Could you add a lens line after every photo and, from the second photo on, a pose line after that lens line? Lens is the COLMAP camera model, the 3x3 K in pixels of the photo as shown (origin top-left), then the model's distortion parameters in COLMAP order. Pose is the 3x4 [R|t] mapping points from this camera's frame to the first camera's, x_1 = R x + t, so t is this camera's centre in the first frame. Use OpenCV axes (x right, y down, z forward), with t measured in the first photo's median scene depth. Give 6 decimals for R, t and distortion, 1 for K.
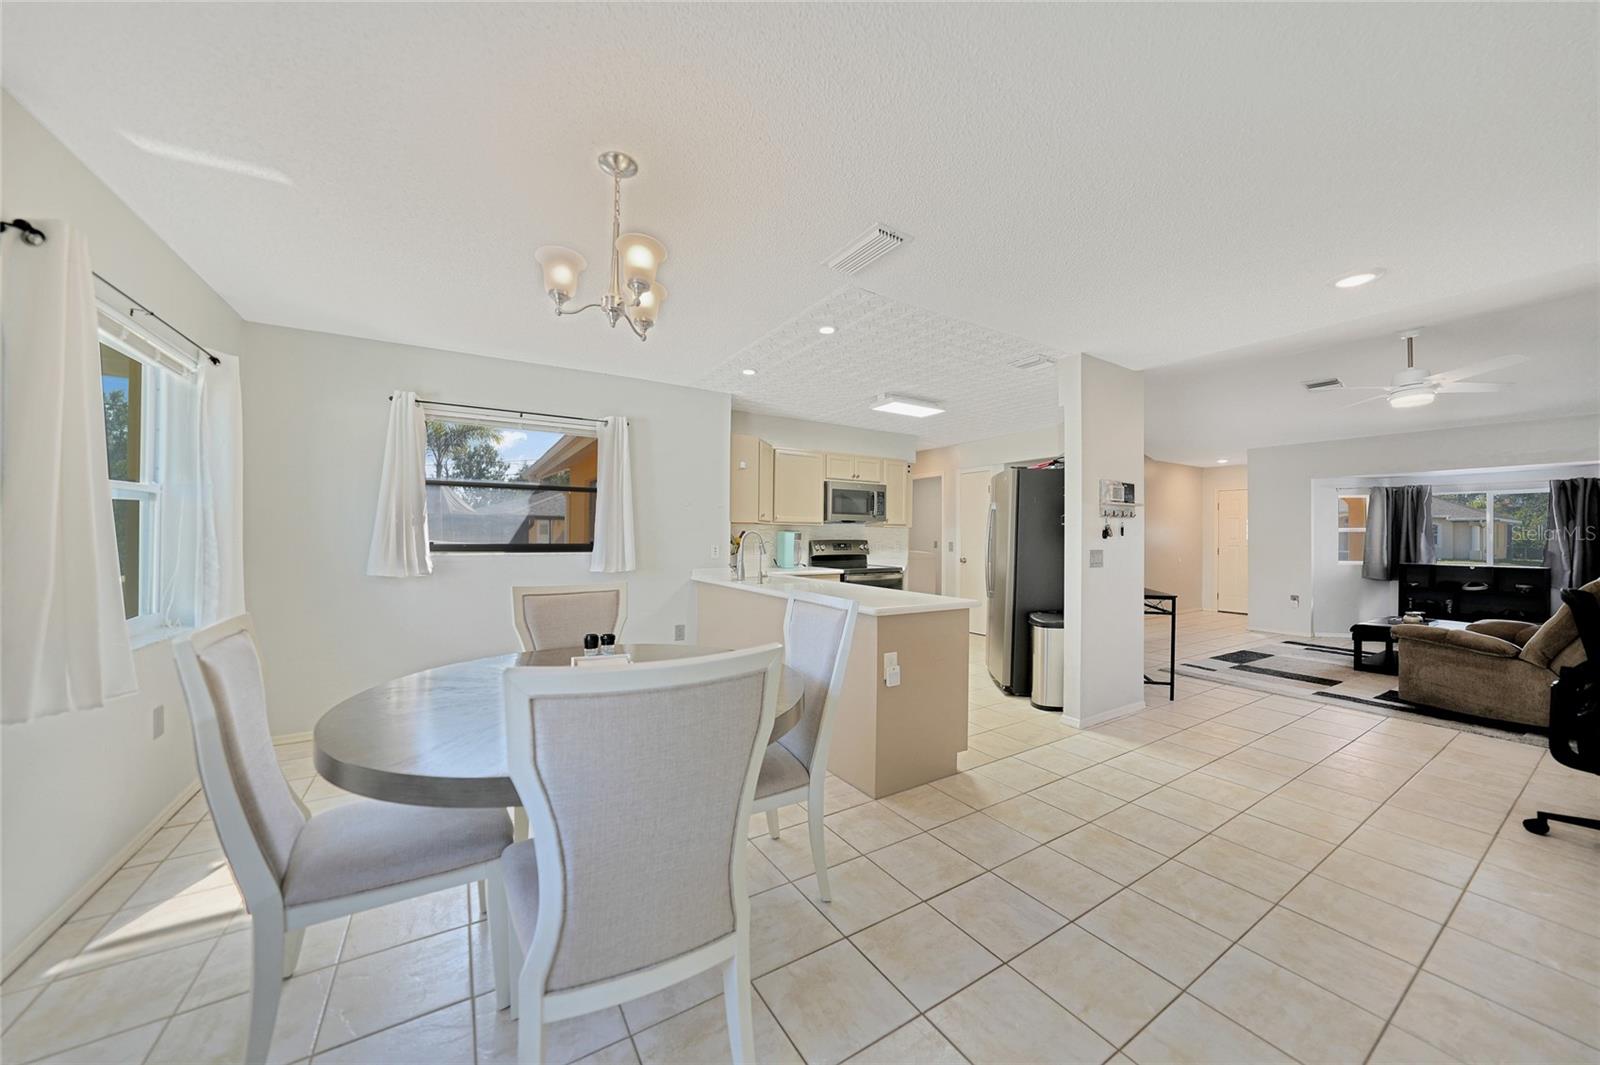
lens RADIAL K [[555.5, 0, 801.7], [0, 555.5, 533.3], [0, 0, 1]] dist [-0.027971, 0.006999]
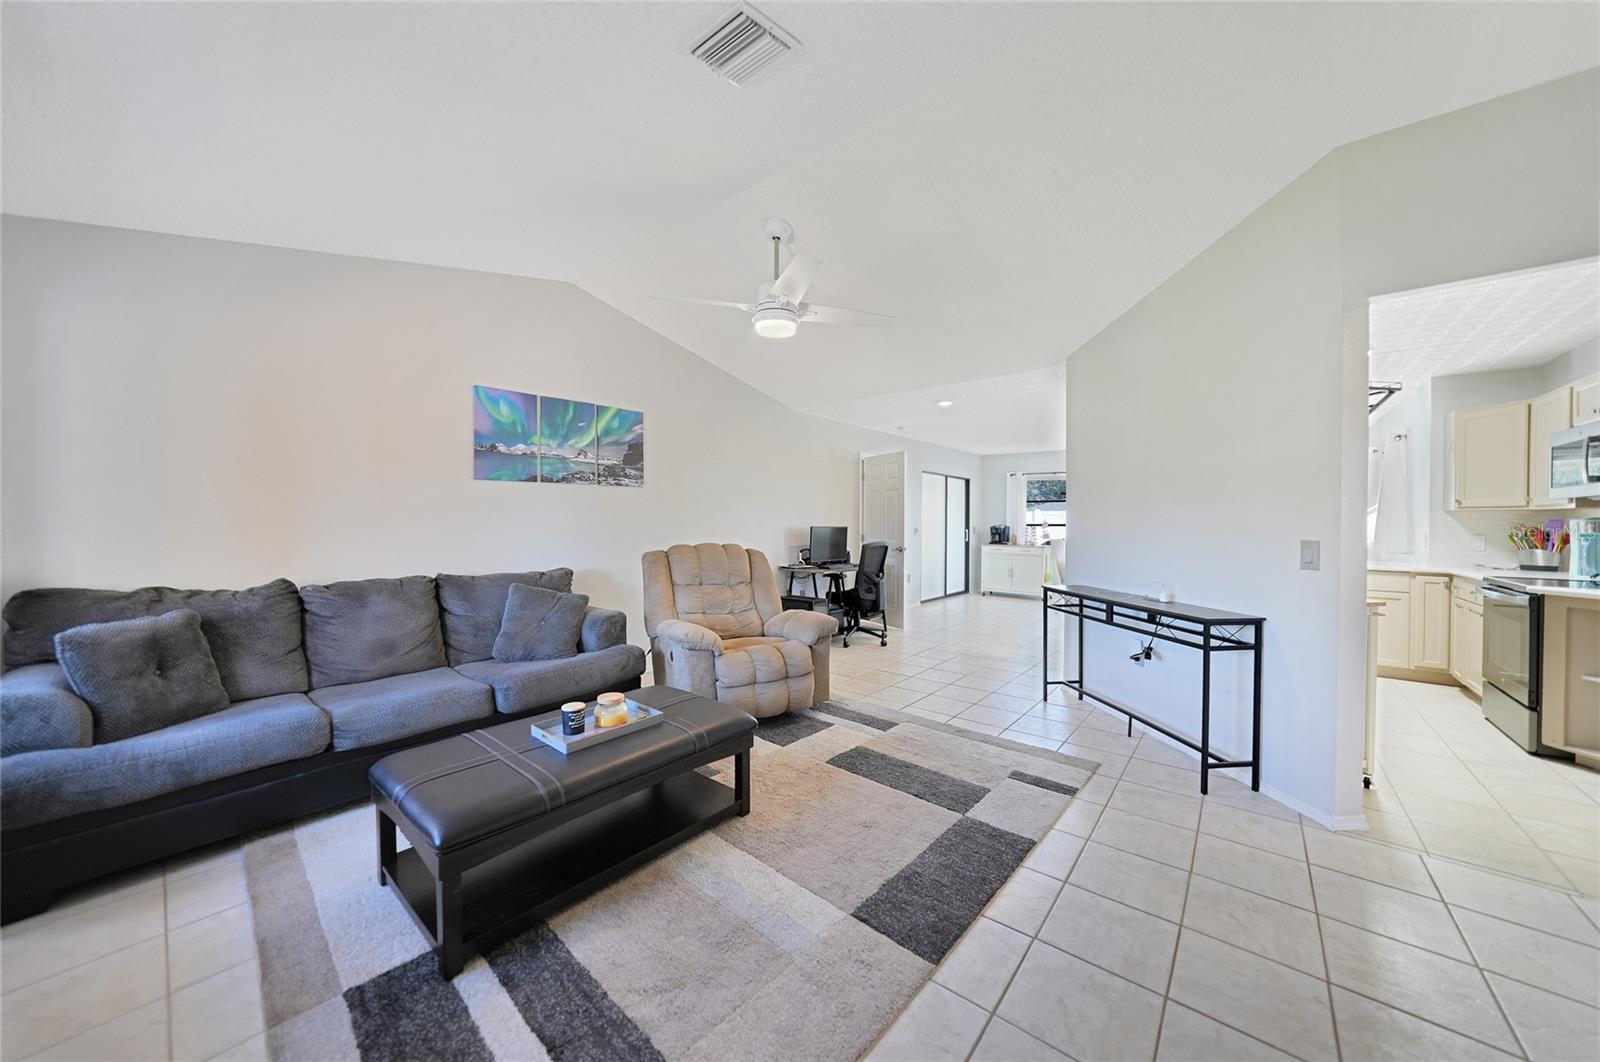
lens RADIAL K [[555.5, 0, 801.7], [0, 555.5, 531.8], [0, 0, 1]] dist [-0.027971, 0.006999]
pose [[-0.946971, -0.005049, -0.321280, 1.089602], [-0.008599, 0.999917, 0.009629, 0.014495], [0.321205, 0.011881, -0.946935, 1.397563]]
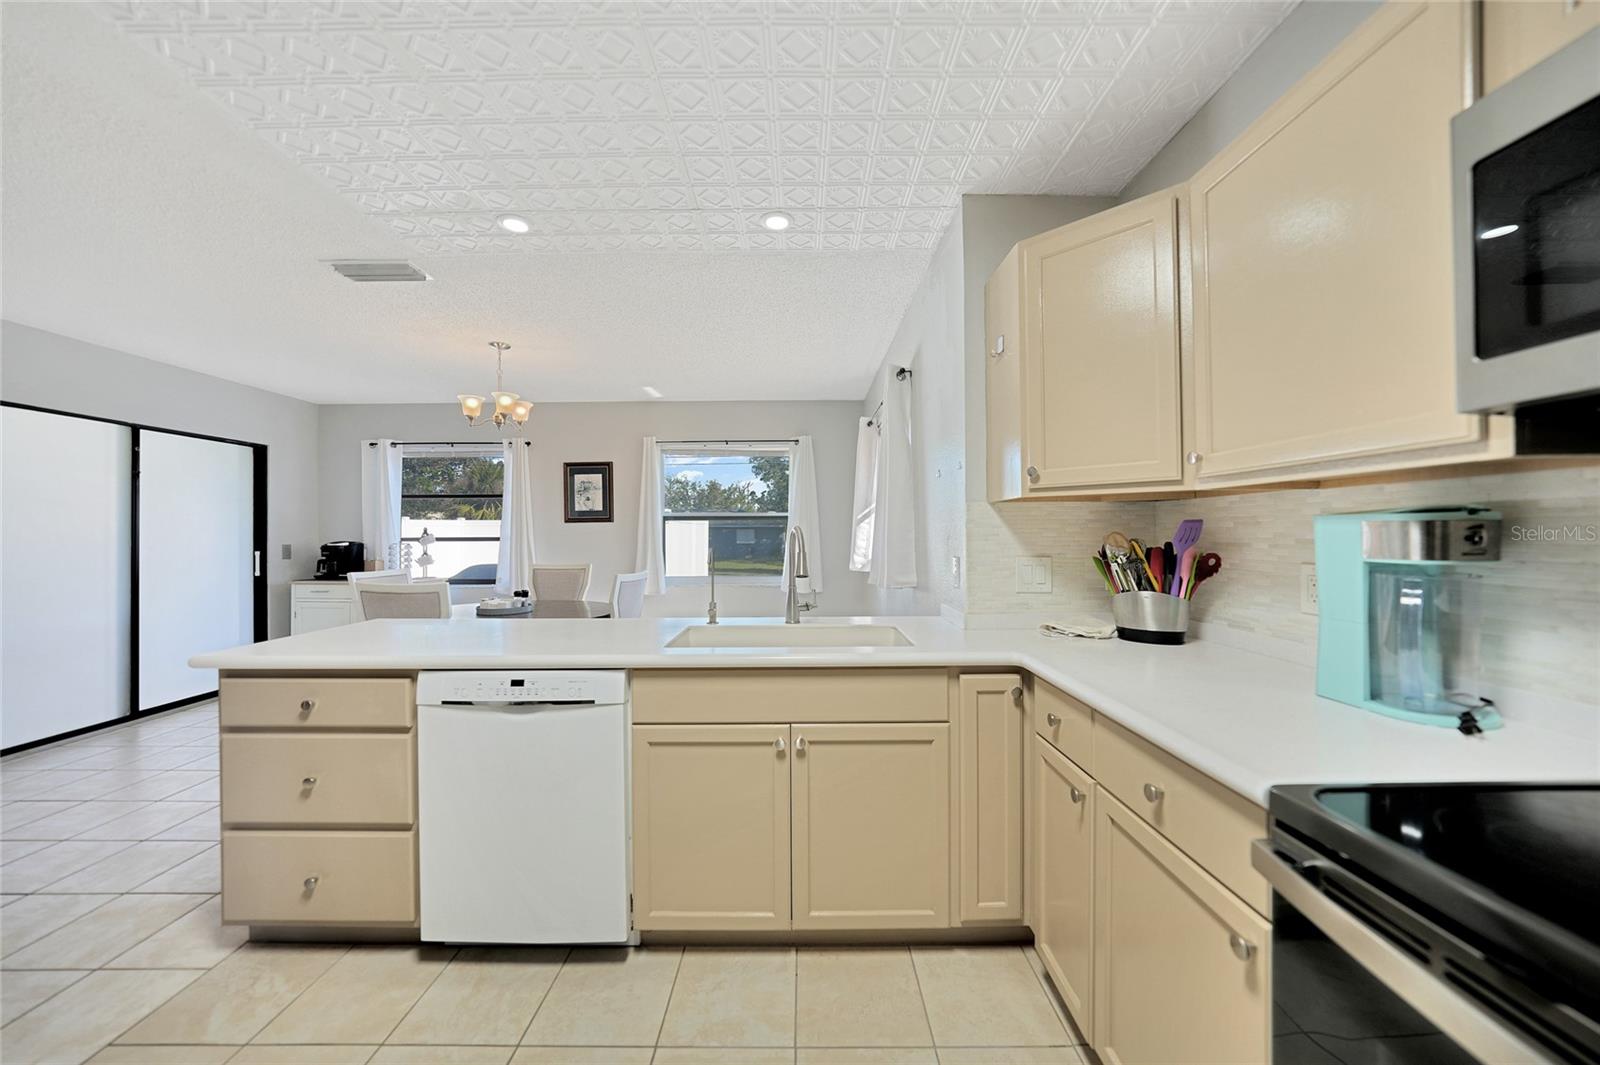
lens RADIAL K [[557.2, 0, 801.8], [0, 557.2, 529.6], [0, 0, 1]] dist [-0.028627, 0.006611]
pose [[-0.528098, -0.011438, -0.849107, 0.259705], [0.005645, 0.999840, -0.016979, 0.005210], [0.849165, -0.013760, -0.527949, 1.013150]]
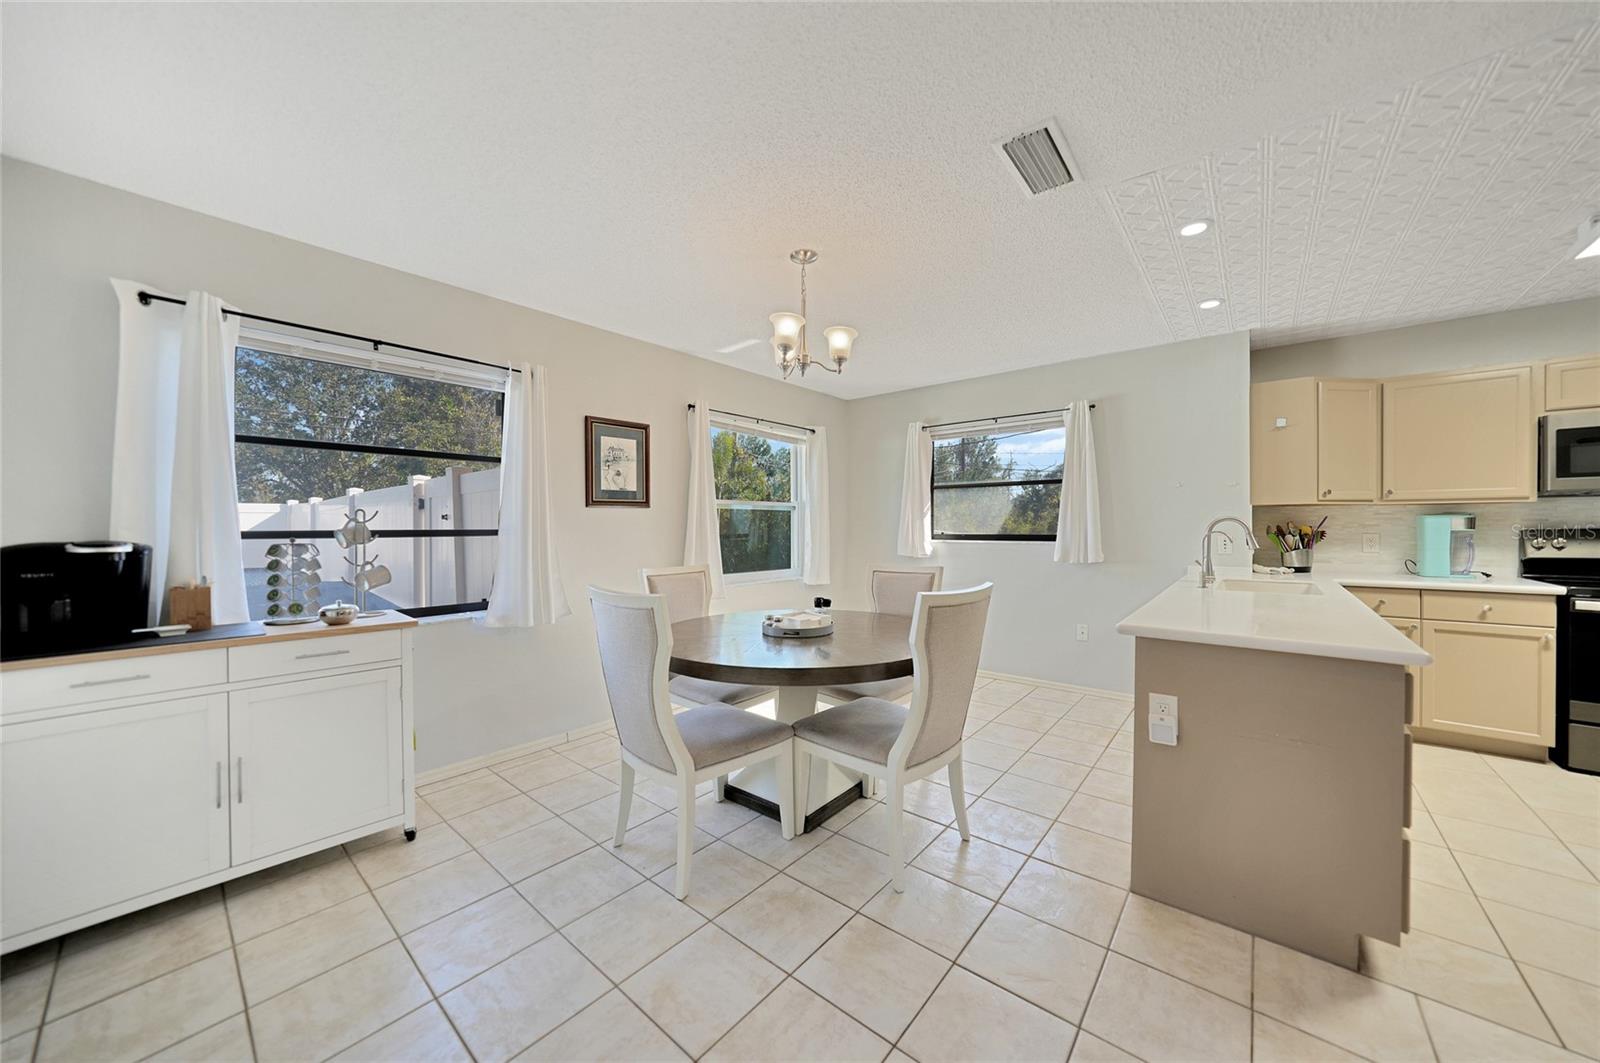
lens RADIAL K [[555.5, 0, 801.7], [0, 555.5, 532.3], [0, 0, 1]] dist [-0.027971, 0.006999]
pose [[0.309655, 0.000462, -0.950849, 0.341612], [0.013066, 0.999903, 0.004741, 0.004087], [0.950759, -0.013892, 0.309619, 0.194168]]
